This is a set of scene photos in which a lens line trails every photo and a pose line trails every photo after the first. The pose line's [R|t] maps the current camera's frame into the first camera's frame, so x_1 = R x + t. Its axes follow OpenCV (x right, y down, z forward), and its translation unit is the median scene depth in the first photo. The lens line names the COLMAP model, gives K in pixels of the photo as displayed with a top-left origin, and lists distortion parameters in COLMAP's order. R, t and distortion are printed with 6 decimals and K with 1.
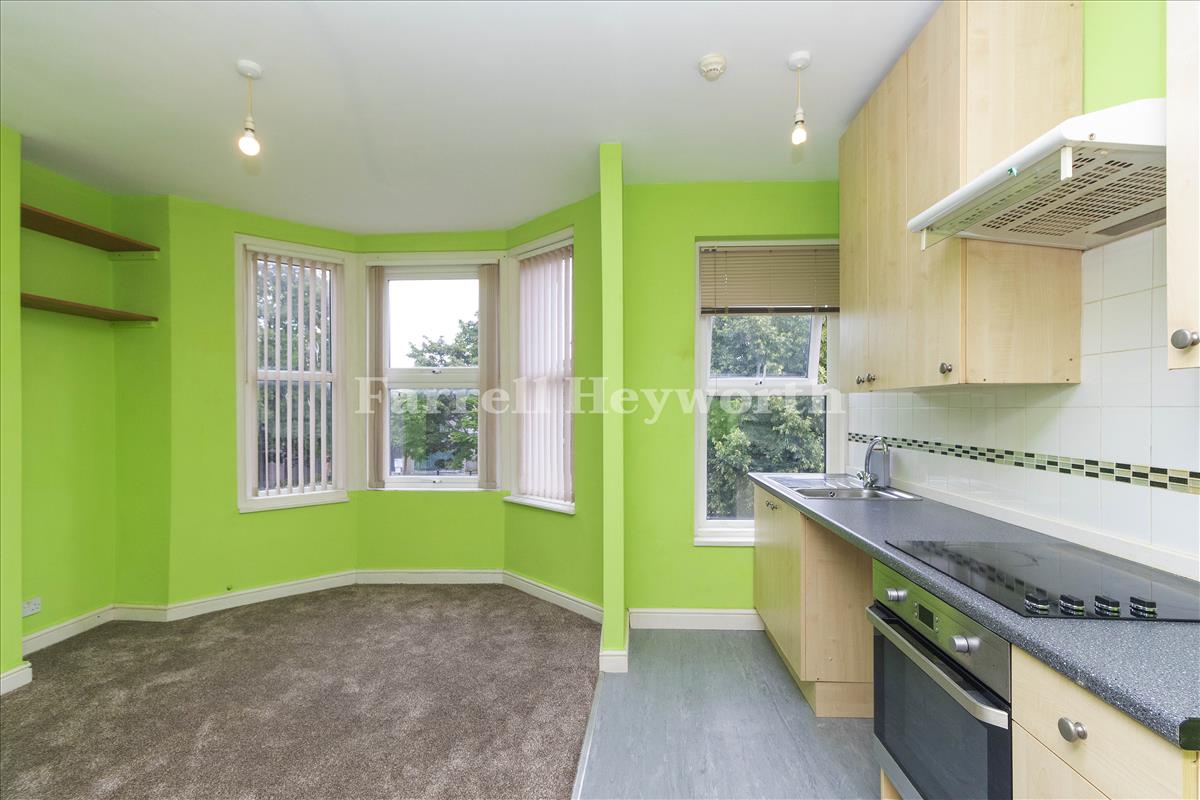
lens RADIAL K [[522.6, 0, 600.1], [0, 522.6, 401.5], [0, 0, 1]] dist [-0.000390, -0.000273]
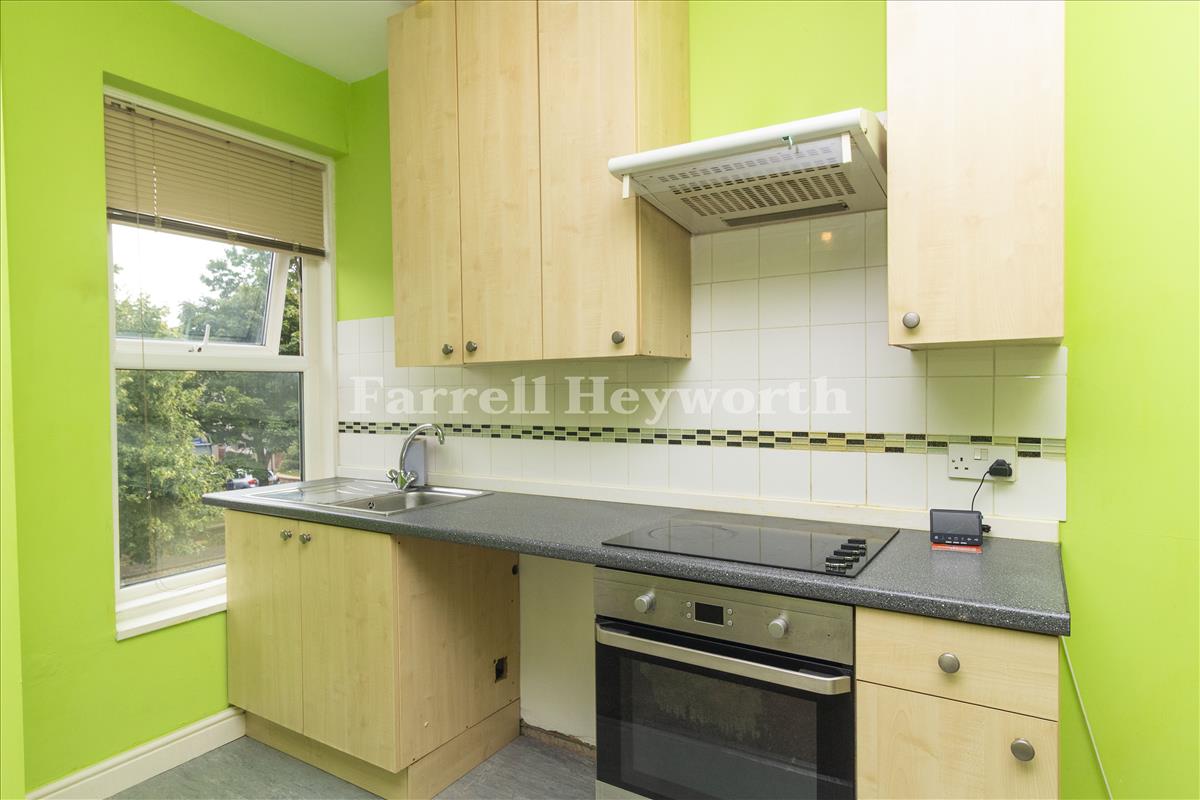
lens RADIAL K [[665.0, 0, 600.0], [0, 665.0, 400.0], [0, 0, 1]] dist [-0.007597, -0.001008]
pose [[0.505857, -0.022226, 0.862331, -0.264062], [0.002076, 0.999696, 0.024549, 0.011779], [-0.862615, -0.010628, 0.505749, 0.357024]]
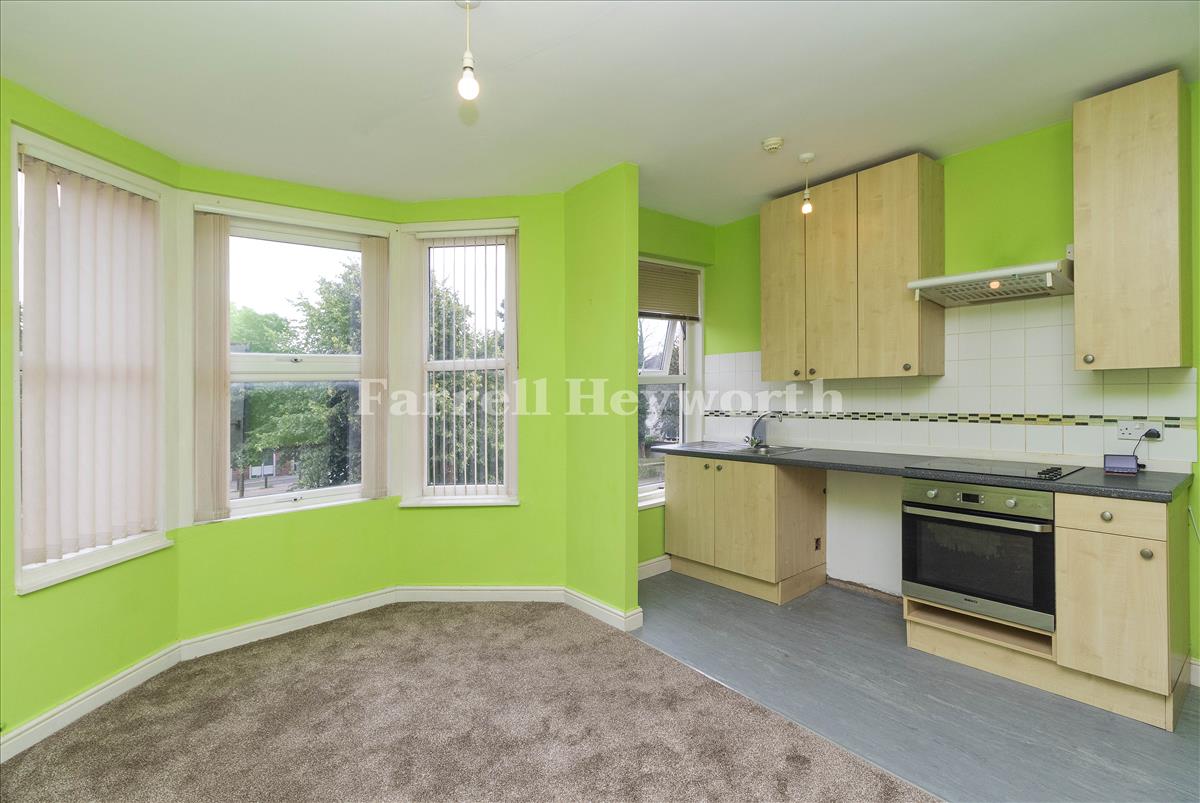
lens RADIAL K [[522.6, 0, 600.1], [0, 522.6, 403.0], [0, 0, 1]] dist [-0.000390, -0.000273]
pose [[0.773437, -0.041257, 0.632529, -0.995439], [0.023396, 0.999058, 0.036556, -0.023601], [-0.633441, -0.013475, 0.773673, 0.228241]]
